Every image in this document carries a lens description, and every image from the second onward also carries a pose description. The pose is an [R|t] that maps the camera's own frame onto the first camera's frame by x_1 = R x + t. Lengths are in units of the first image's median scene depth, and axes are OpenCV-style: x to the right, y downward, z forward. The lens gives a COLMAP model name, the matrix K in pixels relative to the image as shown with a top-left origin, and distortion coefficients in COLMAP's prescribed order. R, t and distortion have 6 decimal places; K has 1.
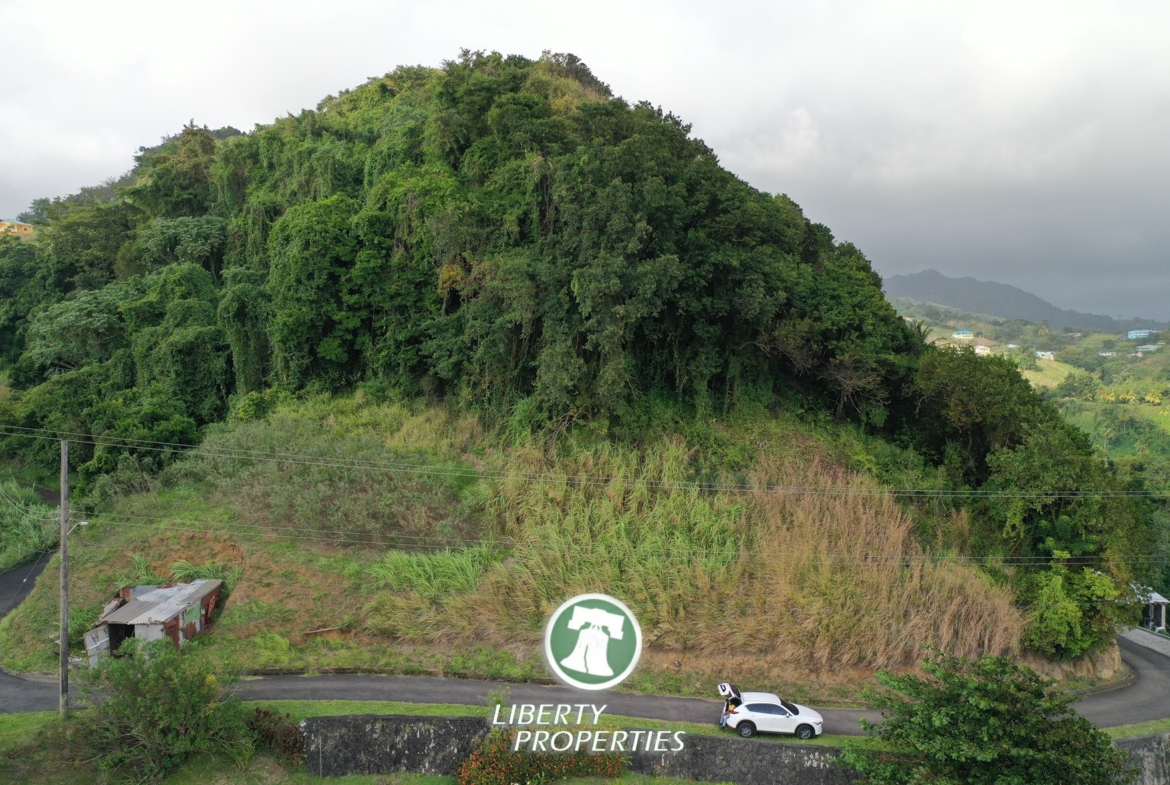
lens RADIAL K [[929.3, 0, 586.4], [0, 929.3, 394.1], [0, 0, 1]] dist [0.002117, -0.001847]
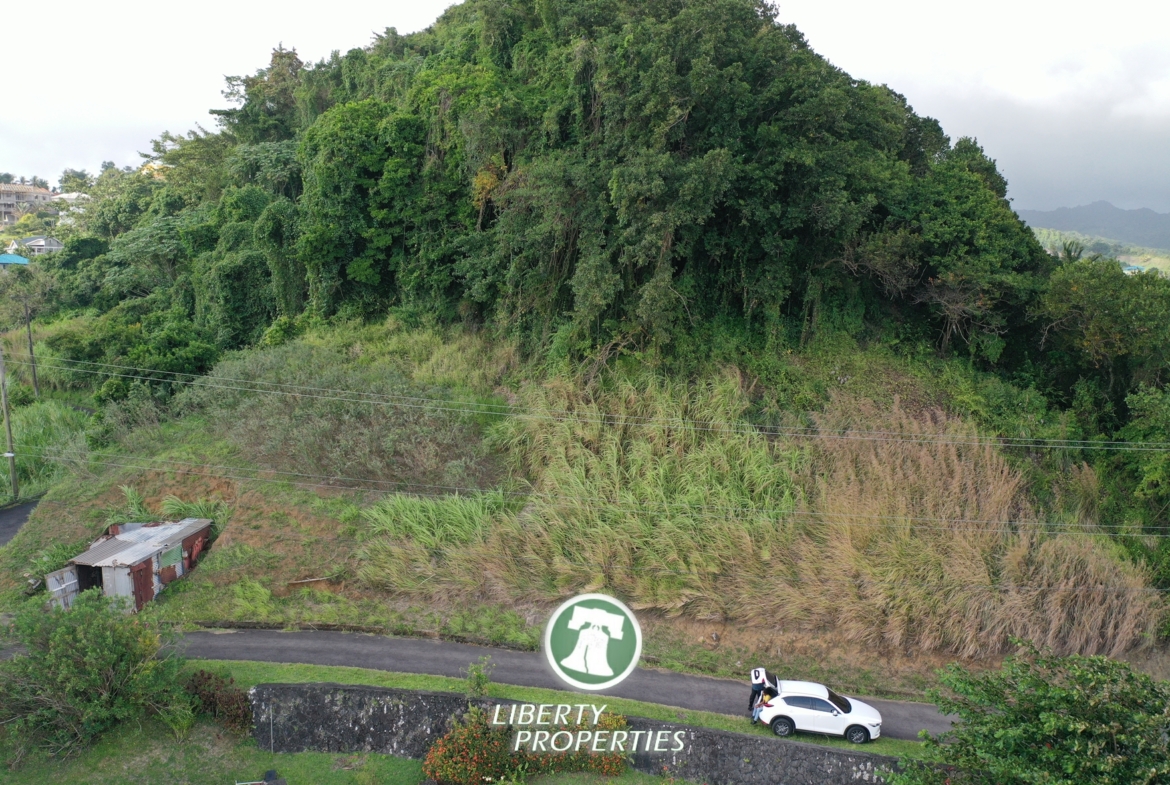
lens RADIAL K [[929.3, 0, 586.2], [0, 929.3, 391.9], [0, 0, 1]] dist [0.002117, -0.001847]
pose [[0.989223, 0.014855, -0.145663, 0.088286], [-0.005703, 0.997994, 0.063046, 0.013858], [0.146307, -0.061536, 0.987323, 0.144444]]
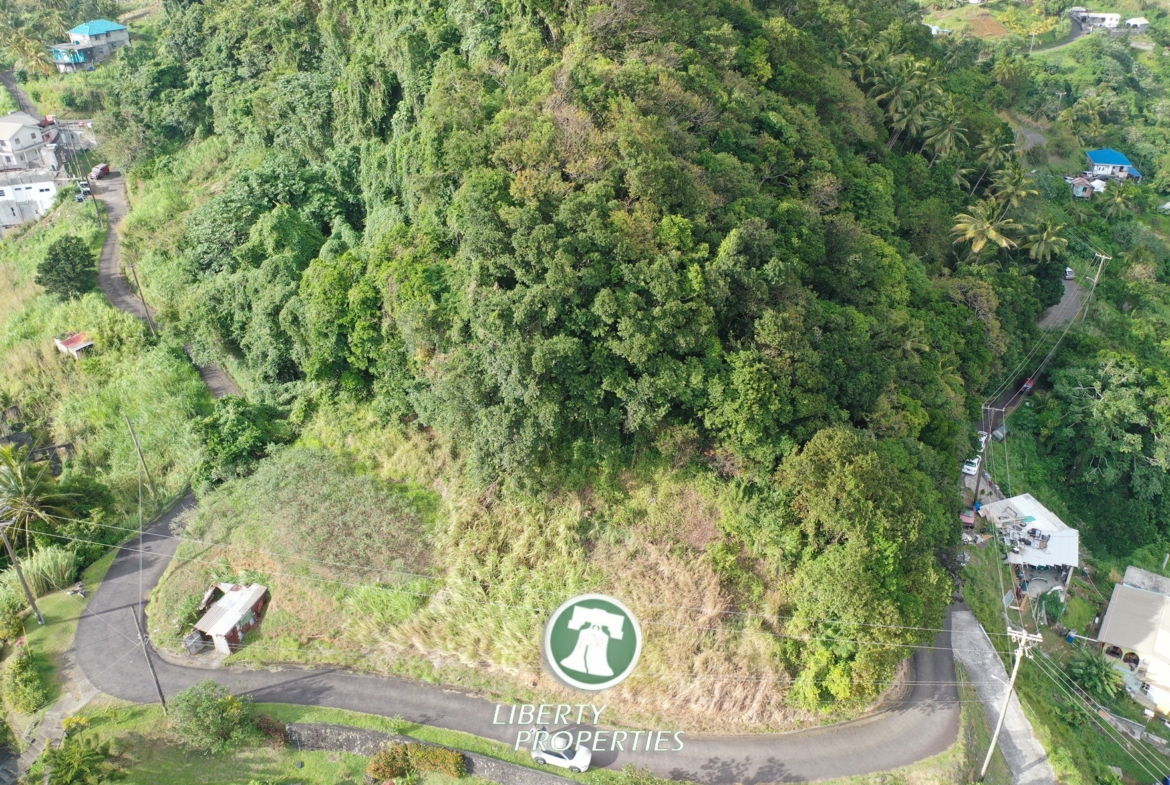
lens RADIAL K [[929.3, 0, 587.5], [0, 929.3, 396.7], [0, 0, 1]] dist [0.002117, -0.001847]
pose [[0.964672, 0.120483, -0.234290, 0.425305], [0.002410, 0.885229, 0.465149, -0.741103], [0.263443, -0.449280, 0.853666, -0.072229]]
